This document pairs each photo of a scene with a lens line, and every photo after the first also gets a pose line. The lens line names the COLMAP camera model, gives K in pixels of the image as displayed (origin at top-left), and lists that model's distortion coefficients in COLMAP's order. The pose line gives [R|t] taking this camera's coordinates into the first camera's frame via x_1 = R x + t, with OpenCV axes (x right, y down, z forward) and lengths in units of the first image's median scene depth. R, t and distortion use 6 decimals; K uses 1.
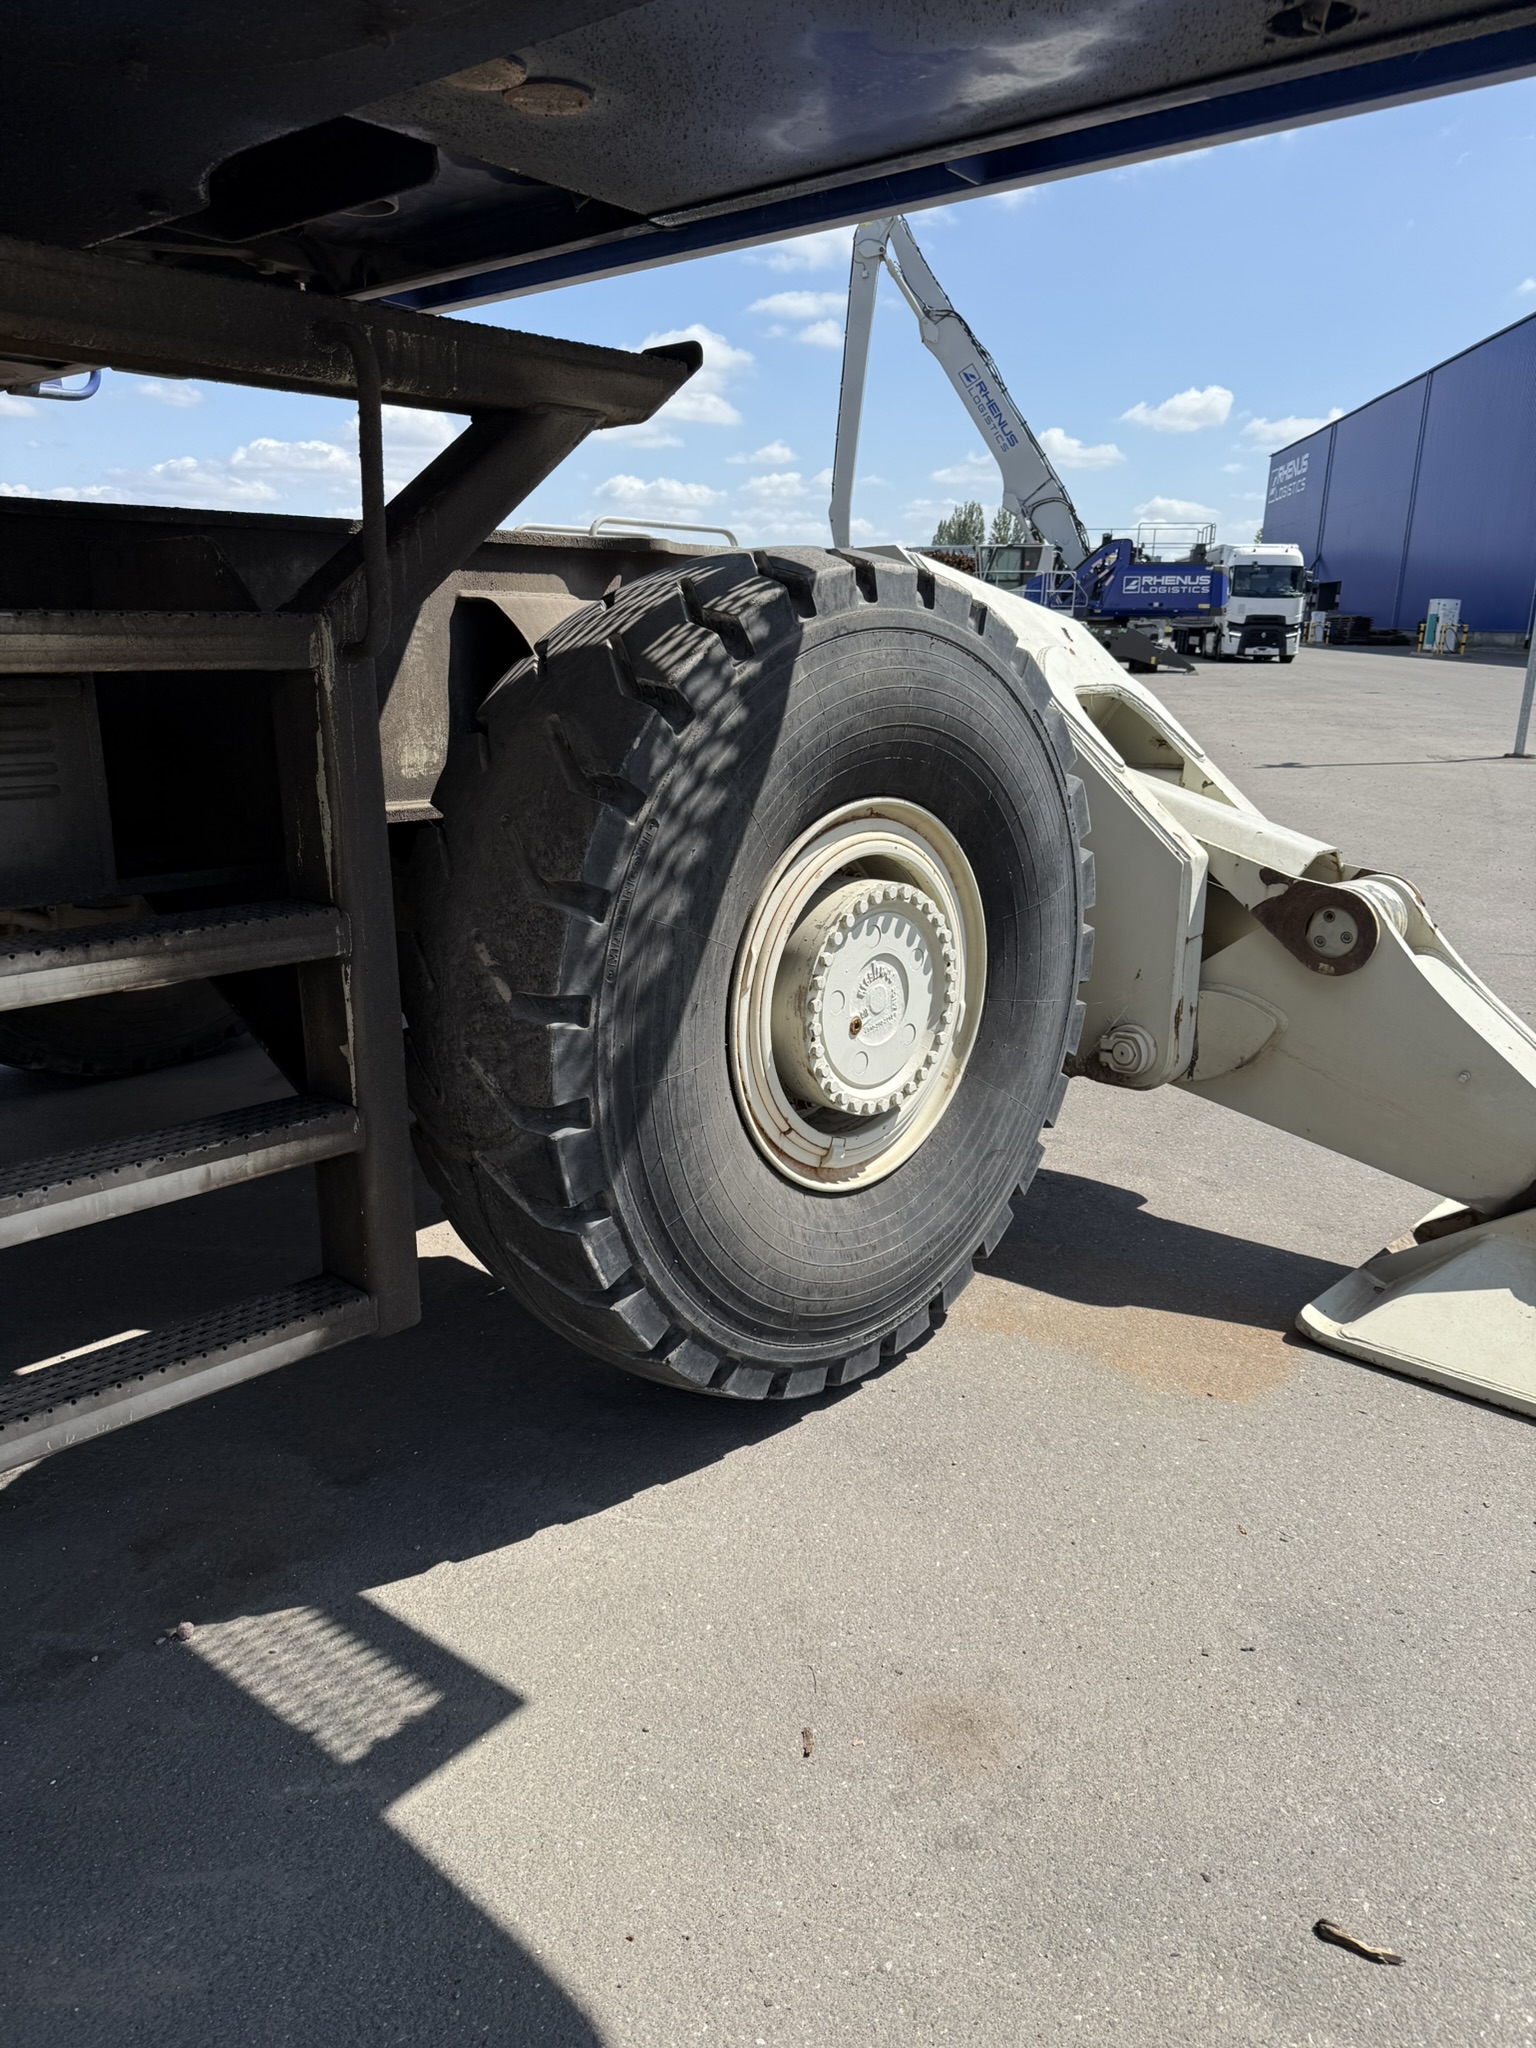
lens RADIAL K [[1416.1, 0, 758.9], [0, 1416.1, 1037.3], [0, 0, 1]] dist [0.197397, -0.418207]
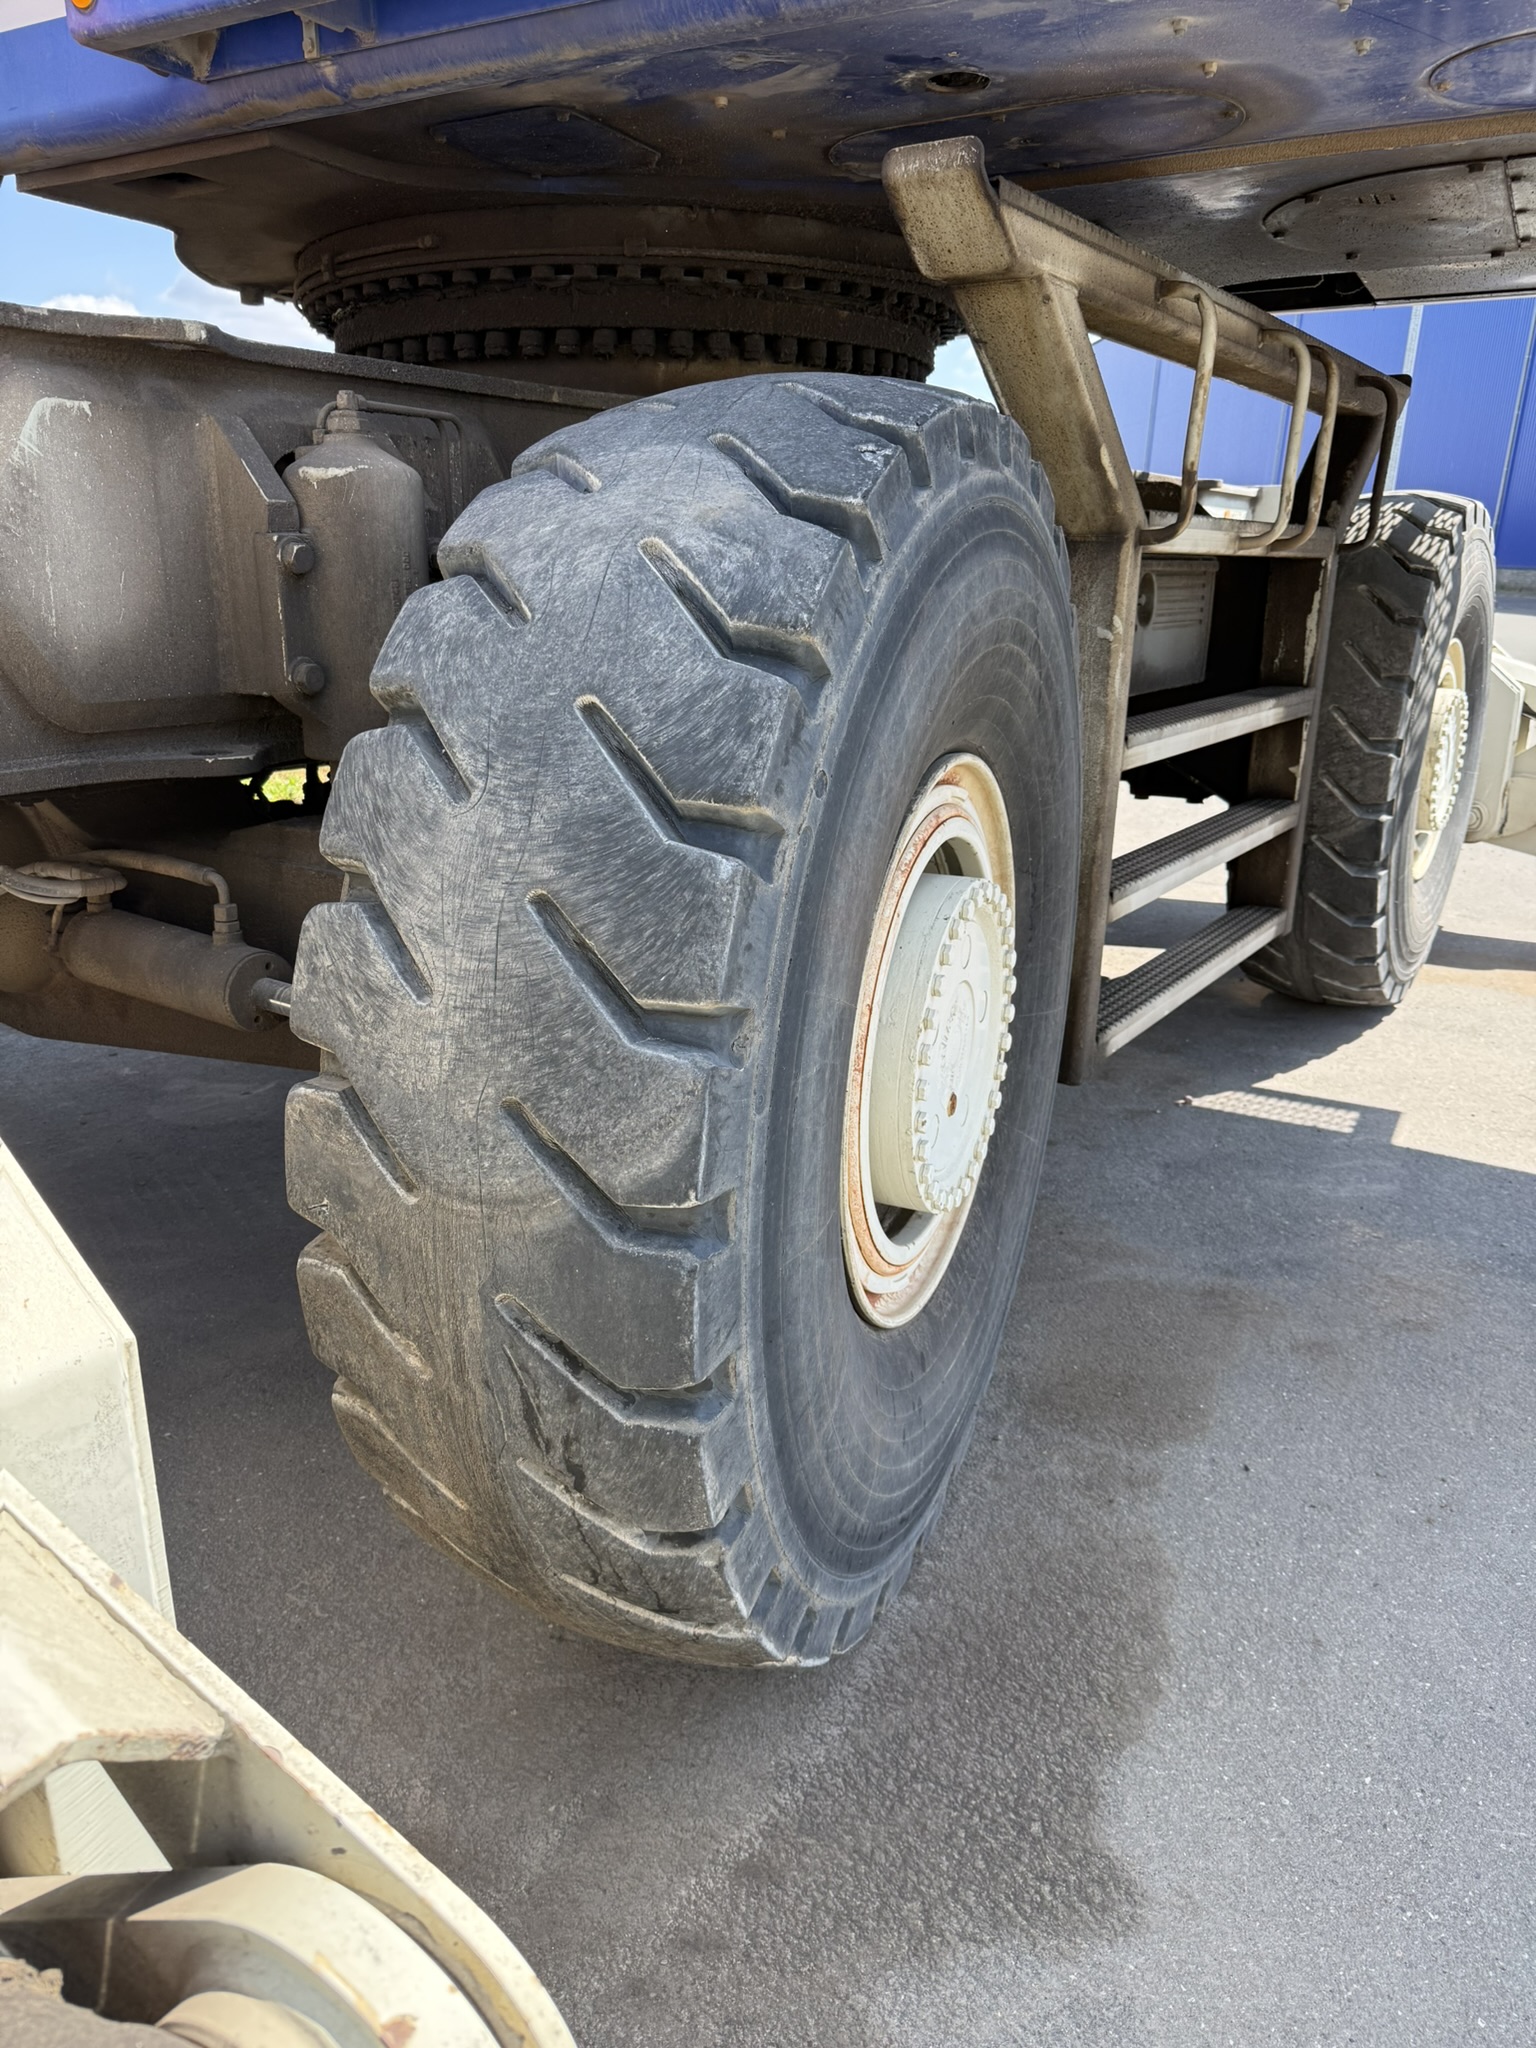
lens RADIAL K [[1437.1, 0, 722.0], [0, 1437.1, 1020.7], [0, 0, 1]] dist [0.042260, -0.069433]
pose [[0.987093, -0.038361, 0.155487, -1.027931], [0.031832, 0.998513, 0.044262, 0.176034], [-0.156954, -0.038741, 0.986846, -0.559561]]
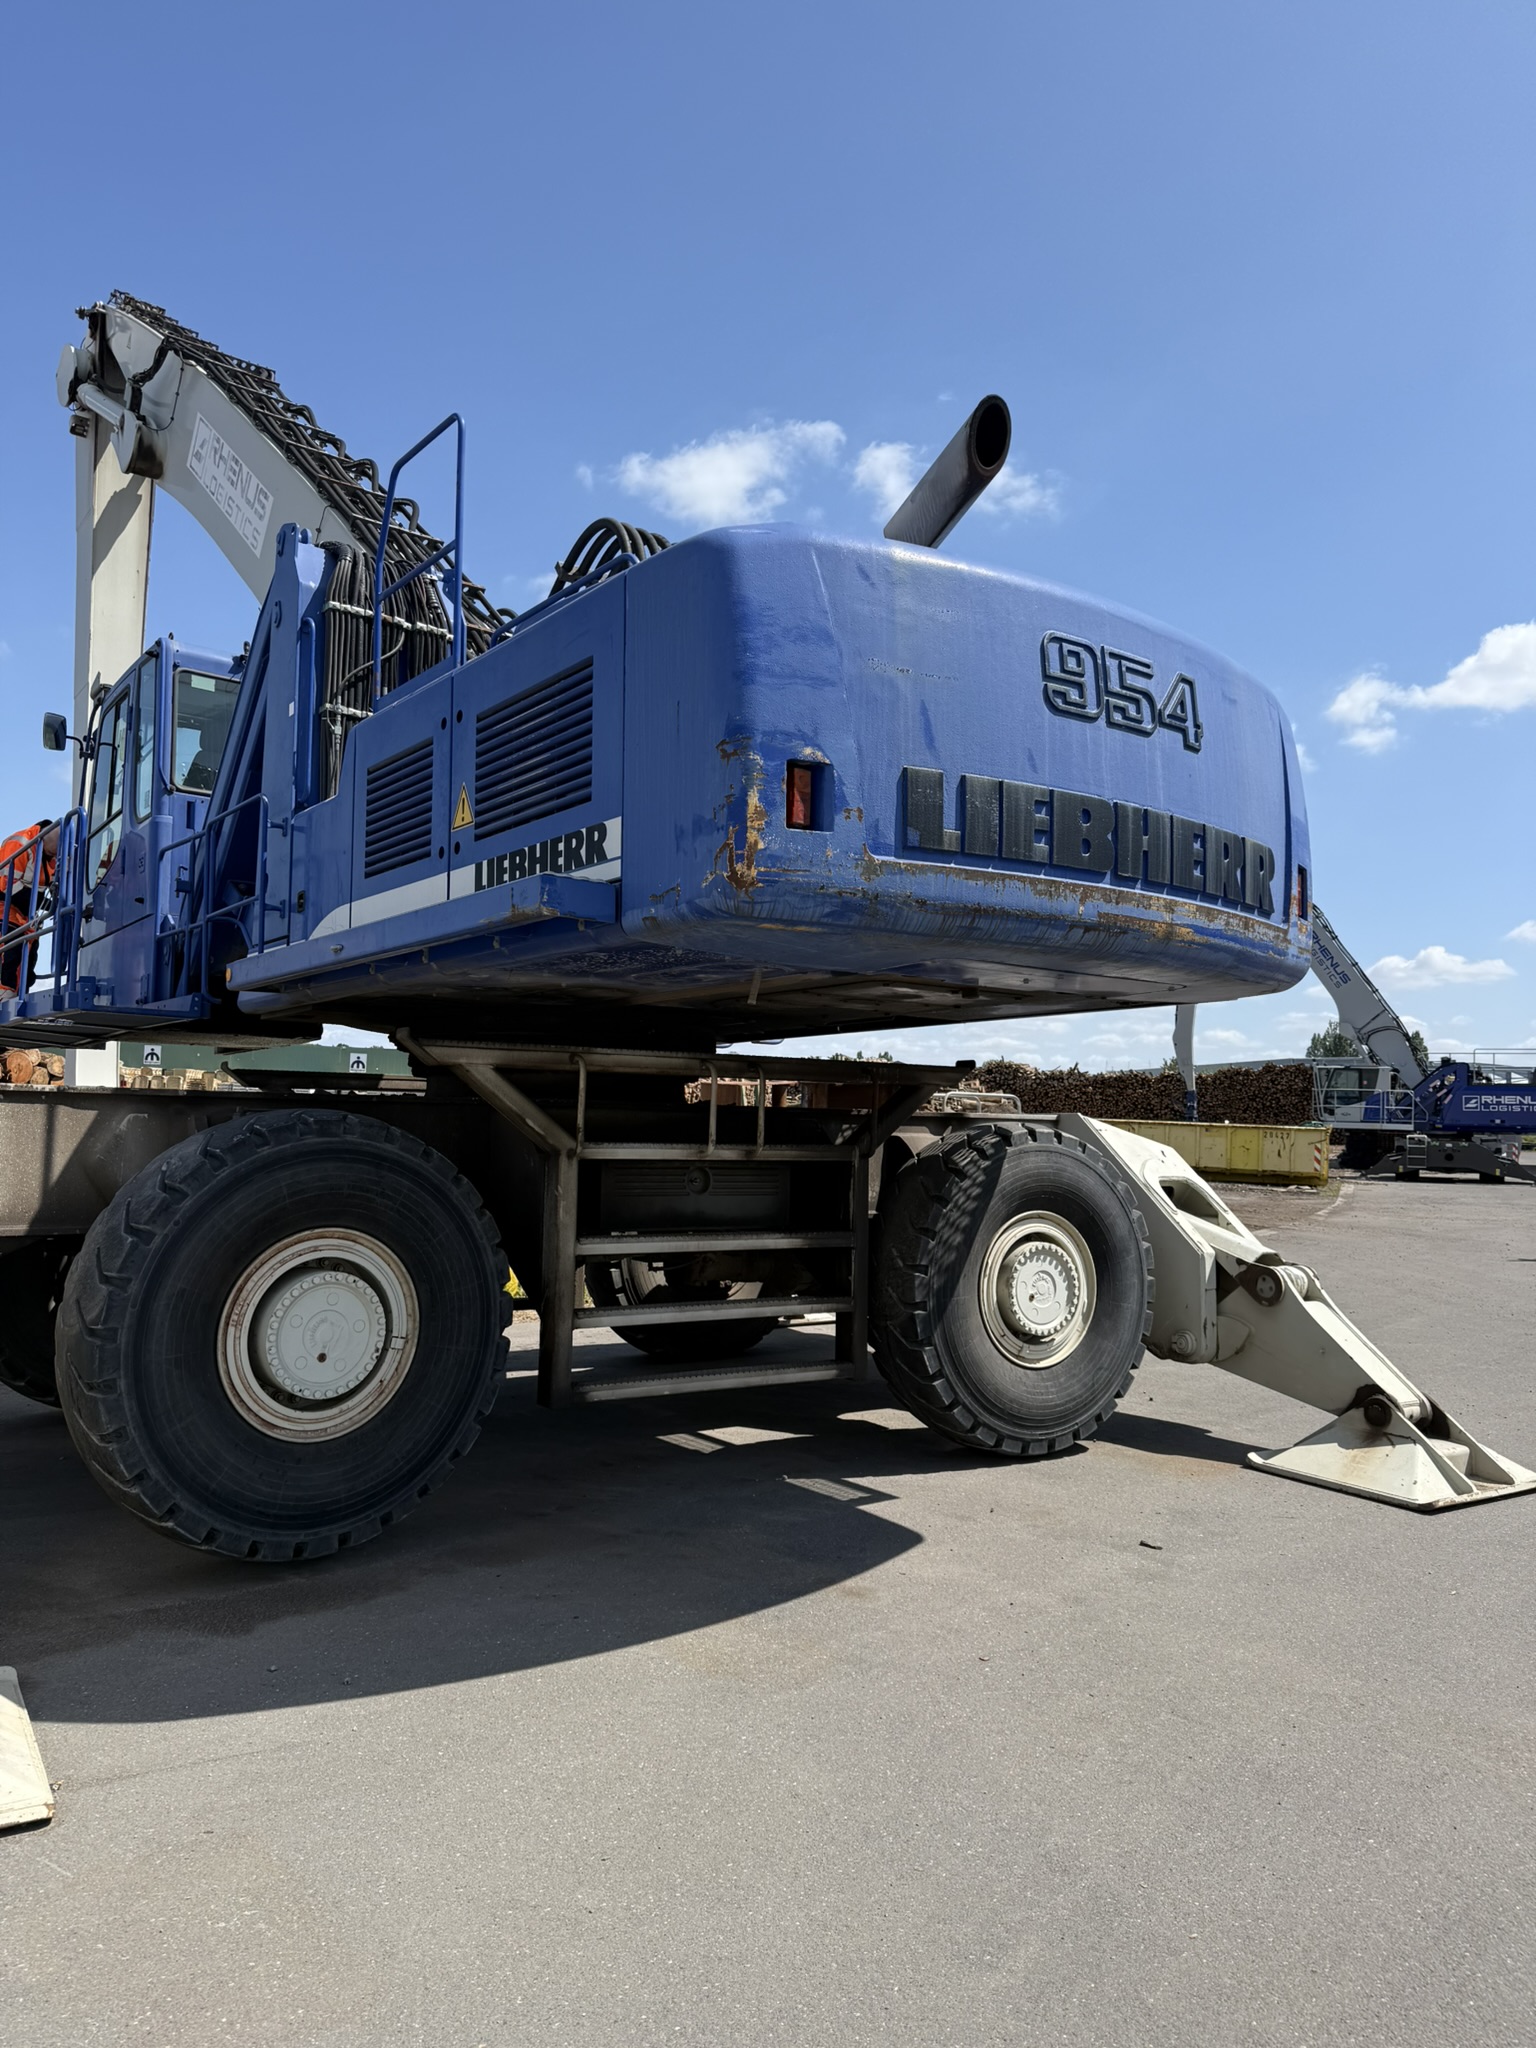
lens RADIAL K [[1416.1, 0, 758.9], [0, 1416.1, 1037.3], [0, 0, 1]] dist [0.197397, -0.418207]
pose [[0.968504, -0.000780, -0.248997, 0.233101], [-0.082361, 0.942703, -0.323307, 0.423615], [0.234982, 0.333631, 0.912948, -1.636049]]
